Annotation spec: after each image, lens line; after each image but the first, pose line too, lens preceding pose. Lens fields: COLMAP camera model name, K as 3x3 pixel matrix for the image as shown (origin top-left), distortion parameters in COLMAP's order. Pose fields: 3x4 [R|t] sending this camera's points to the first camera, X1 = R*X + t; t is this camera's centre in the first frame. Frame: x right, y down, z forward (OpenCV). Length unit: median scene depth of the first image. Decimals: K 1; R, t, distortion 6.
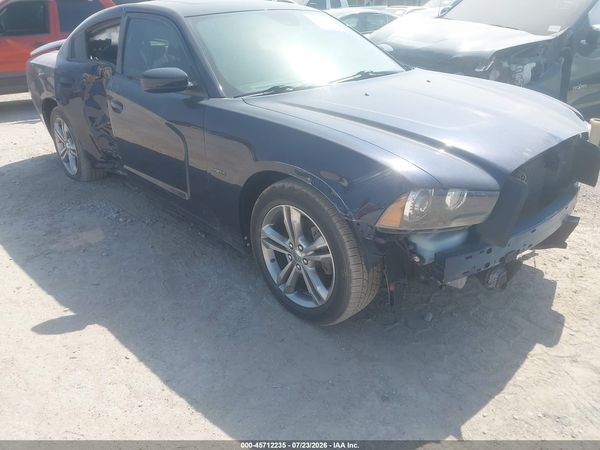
lens RADIAL K [[493.0, 0, 300.0], [0, 493.0, 225.0], [0, 0, 1]] dist [0.009053, -0.008398]
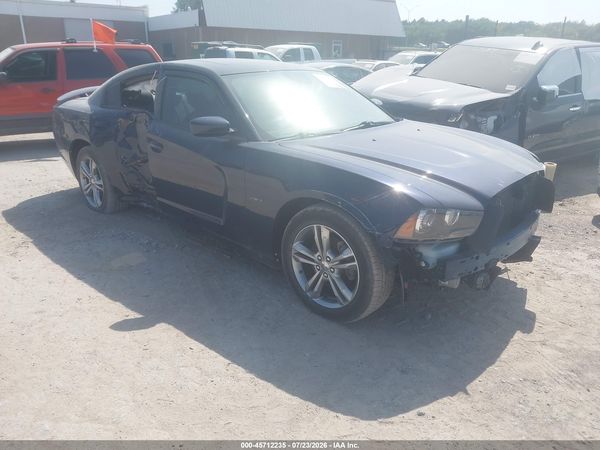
lens RADIAL K [[493.7, 0, 302.2], [0, 493.7, 216.5], [0, 0, 1]] dist [0.007196, -0.008929]
pose [[0.997457, 0.002135, 0.071237, -0.143848], [0.005159, 0.994767, -0.102039, 0.061837], [-0.071082, 0.102148, 0.992226, -0.233856]]
